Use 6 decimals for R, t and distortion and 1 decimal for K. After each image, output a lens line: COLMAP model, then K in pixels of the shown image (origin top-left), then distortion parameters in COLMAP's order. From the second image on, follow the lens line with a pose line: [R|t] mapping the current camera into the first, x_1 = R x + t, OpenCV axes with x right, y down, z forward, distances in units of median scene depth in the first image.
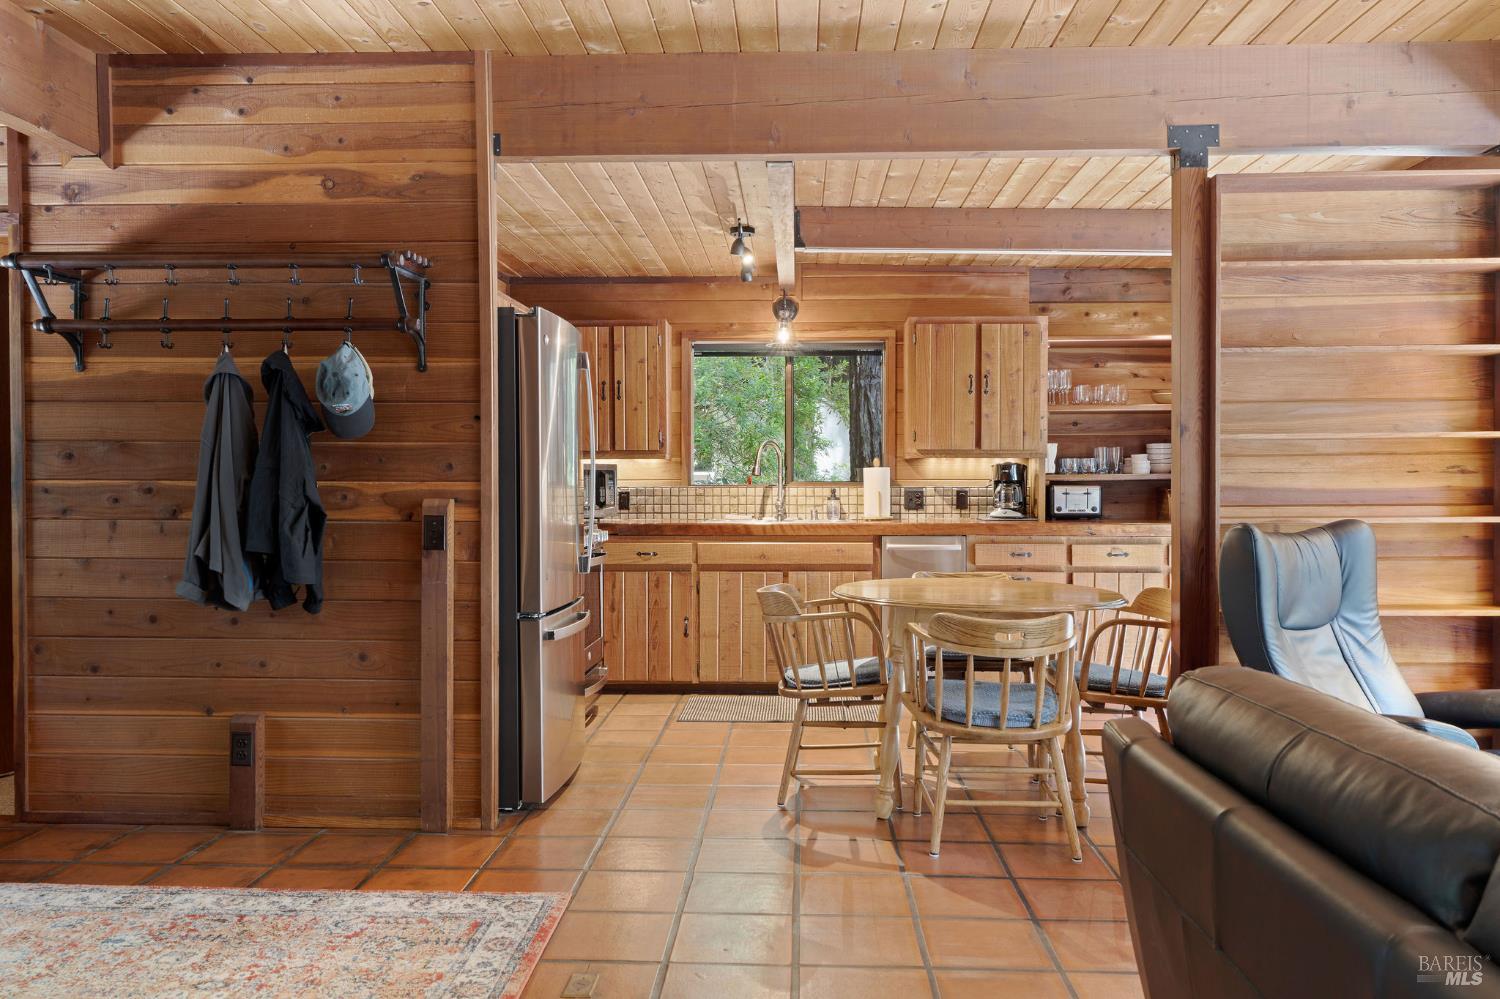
lens RADIAL K [[1141.5, 0, 750.4], [0, 1141.5, 492.9], [0, 0, 1]] dist [-0.003809, -0.000671]
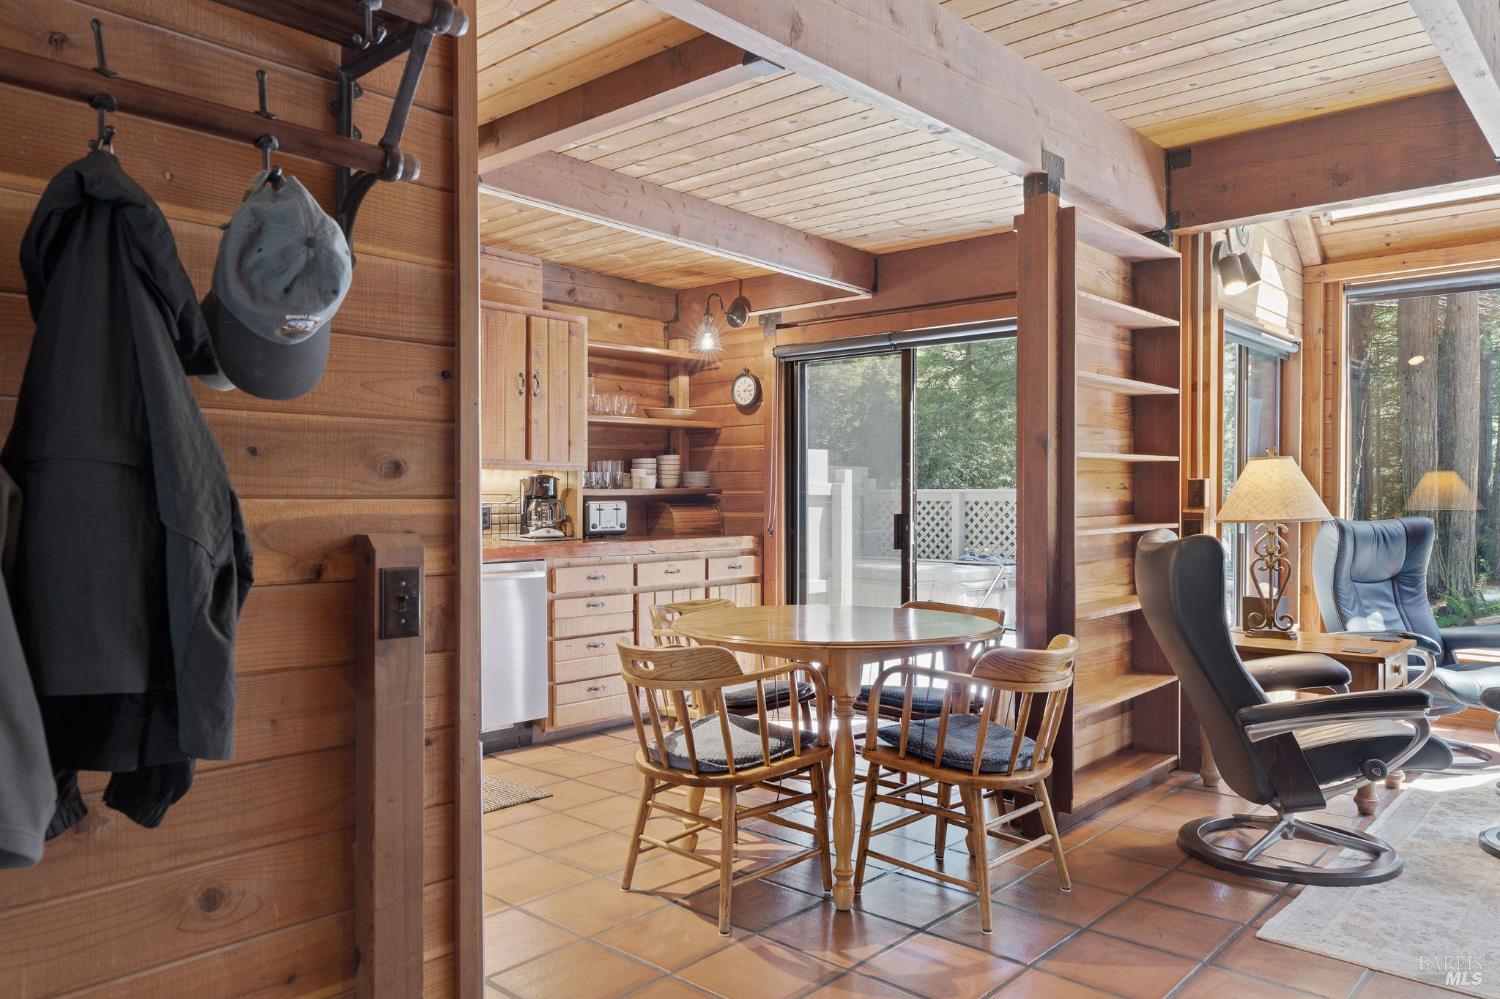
lens RADIAL K [[1066.0, 0, 750.0], [0, 1066.0, 504.9], [0, 0, 1]] dist [0.000573, 0.000332]
pose [[0.635217, -0.007843, 0.772294, -0.320595], [0.010099, 0.999947, 0.001848, -0.003819], [-0.772268, 0.006625, 0.635263, 0.354994]]
